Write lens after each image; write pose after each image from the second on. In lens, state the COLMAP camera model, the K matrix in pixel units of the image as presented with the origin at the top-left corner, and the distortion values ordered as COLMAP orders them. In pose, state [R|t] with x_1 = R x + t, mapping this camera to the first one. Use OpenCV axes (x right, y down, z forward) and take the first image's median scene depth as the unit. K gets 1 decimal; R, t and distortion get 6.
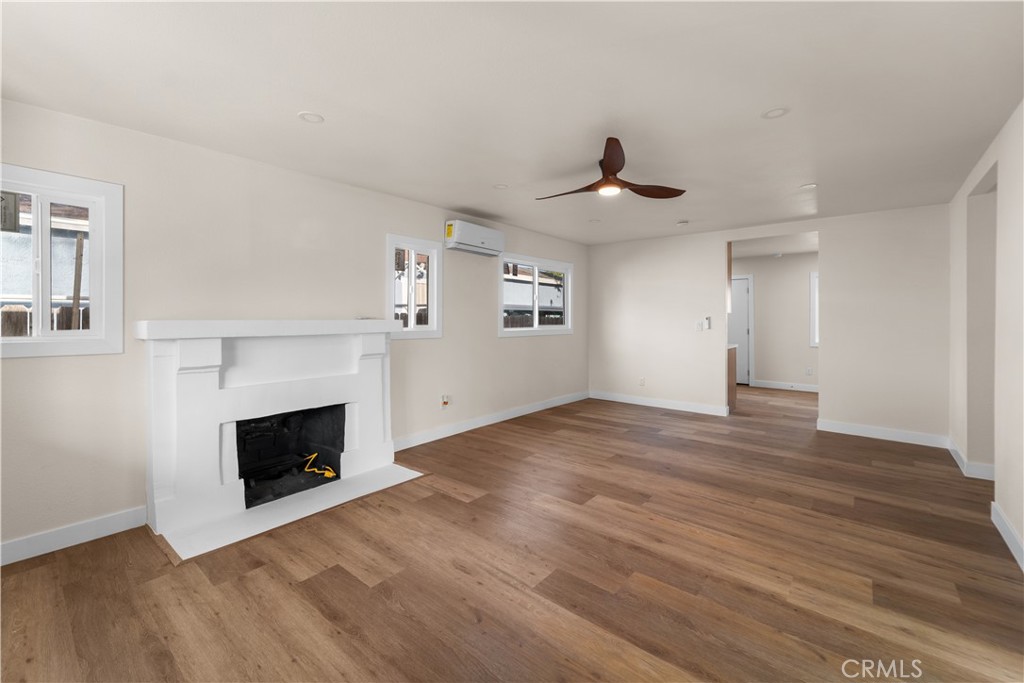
lens RADIAL K [[423.7, 0, 512.3], [0, 423.7, 325.1], [0, 0, 1]] dist [0.001052, -0.000300]
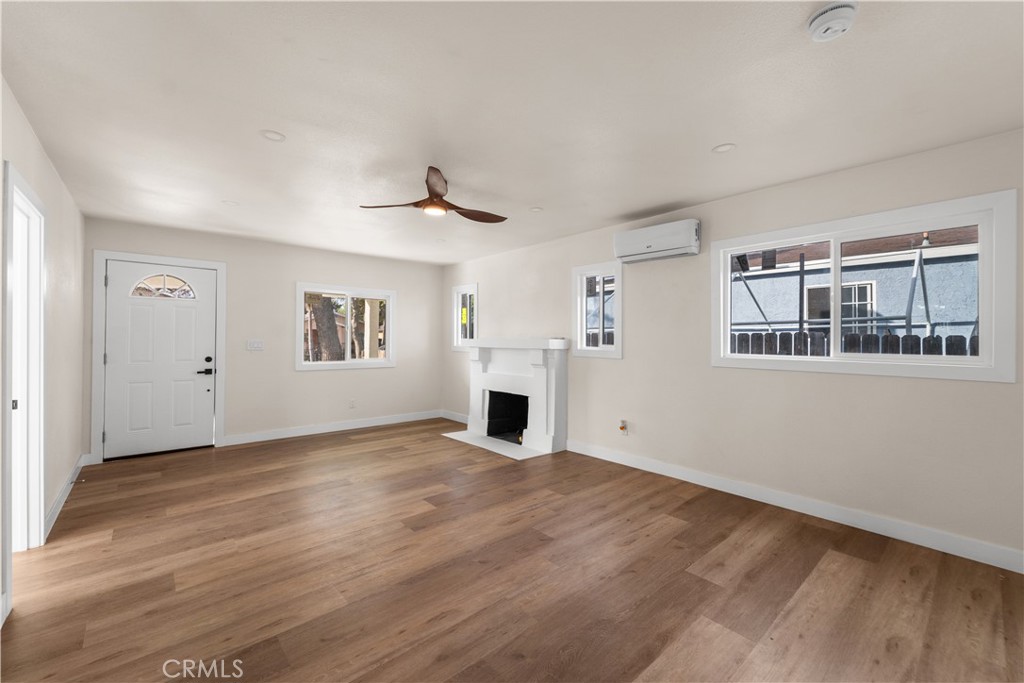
lens RADIAL K [[407.4, 0, 512.0], [0, 407.4, 341.5], [0, 0, 1]] dist [0.000215, -0.000126]
pose [[-0.145270, 0.006362, -0.989372, 1.097114], [-0.018899, 0.999779, 0.009204, -0.018645], [0.989212, 0.020035, -0.145118, 1.247825]]
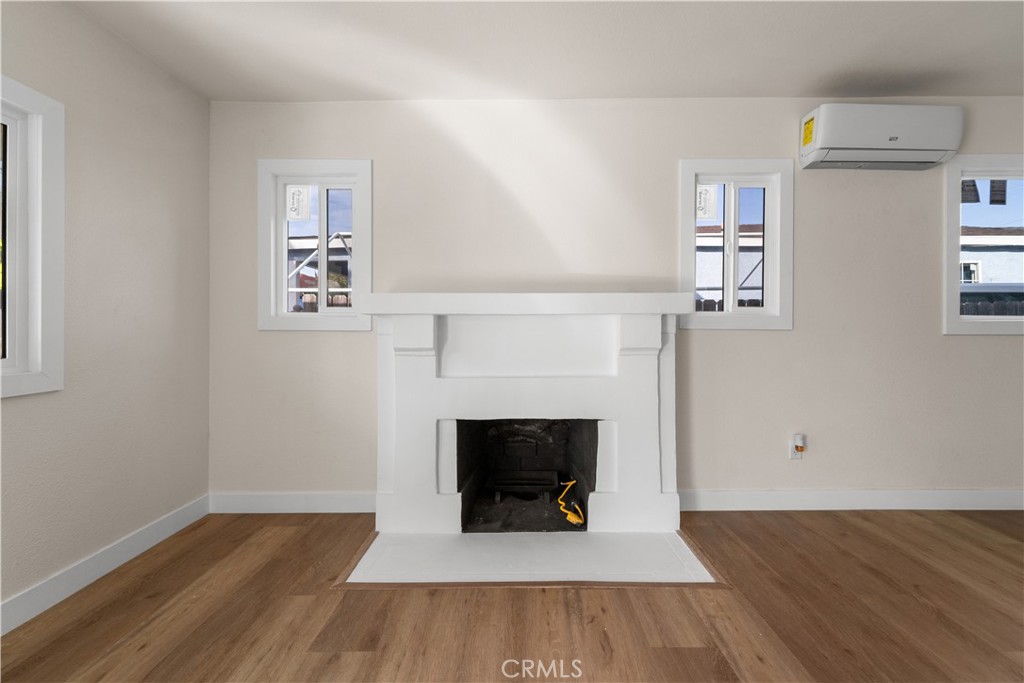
lens RADIAL K [[423.7, 0, 512.3], [0, 423.7, 325.1], [0, 0, 1]] dist [0.001052, -0.000300]
pose [[0.641345, 0.000050, -0.767252, 0.035591], [-0.012228, 0.999874, -0.010156, 0.048112], [0.767155, 0.015896, 0.641265, 0.505948]]
